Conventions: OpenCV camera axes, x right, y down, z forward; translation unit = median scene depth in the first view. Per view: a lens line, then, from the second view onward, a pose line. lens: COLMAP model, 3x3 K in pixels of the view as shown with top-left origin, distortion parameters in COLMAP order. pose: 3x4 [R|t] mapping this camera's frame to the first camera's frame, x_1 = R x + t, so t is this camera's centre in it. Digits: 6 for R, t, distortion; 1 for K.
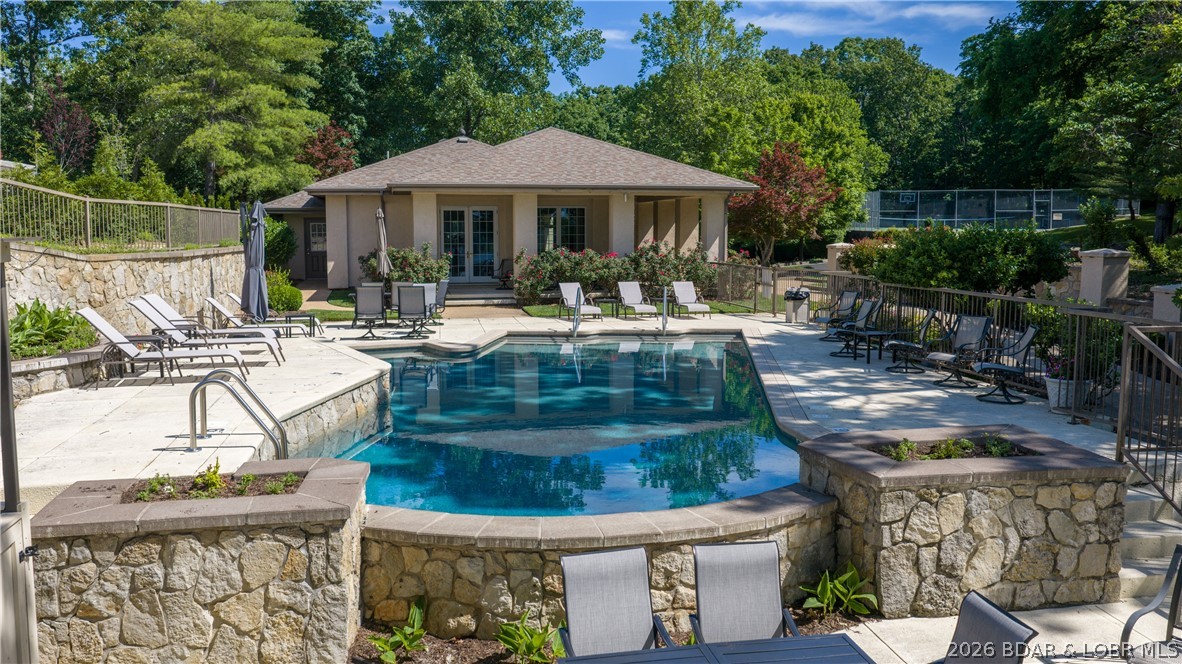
lens RADIAL K [[984.9, 0, 590.0], [0, 984.9, 331.8], [0, 0, 1]] dist [0.010922, 0.001242]
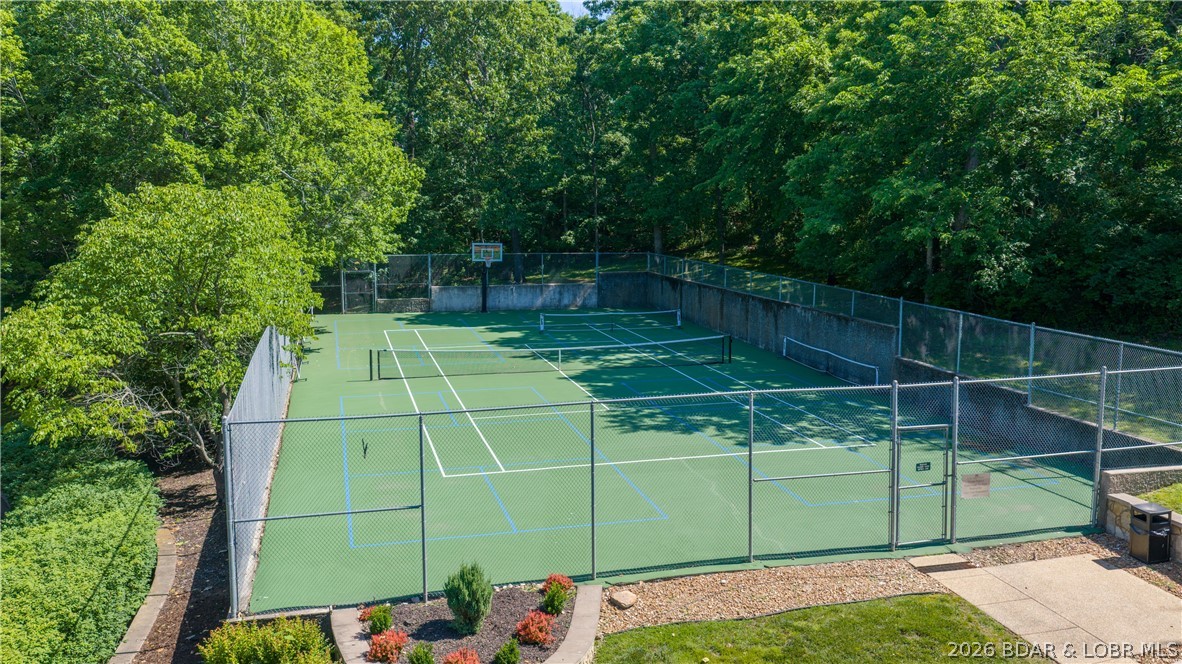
lens RADIAL K [[984.9, 0, 591.5], [0, 984.9, 330.7], [0, 0, 1]] dist [0.010922, 0.001242]
pose [[0.934127, -0.045702, 0.354004, 0.195450], [0.035328, 0.998737, 0.035715, -0.110912], [-0.355189, -0.020856, 0.934562, 0.530743]]
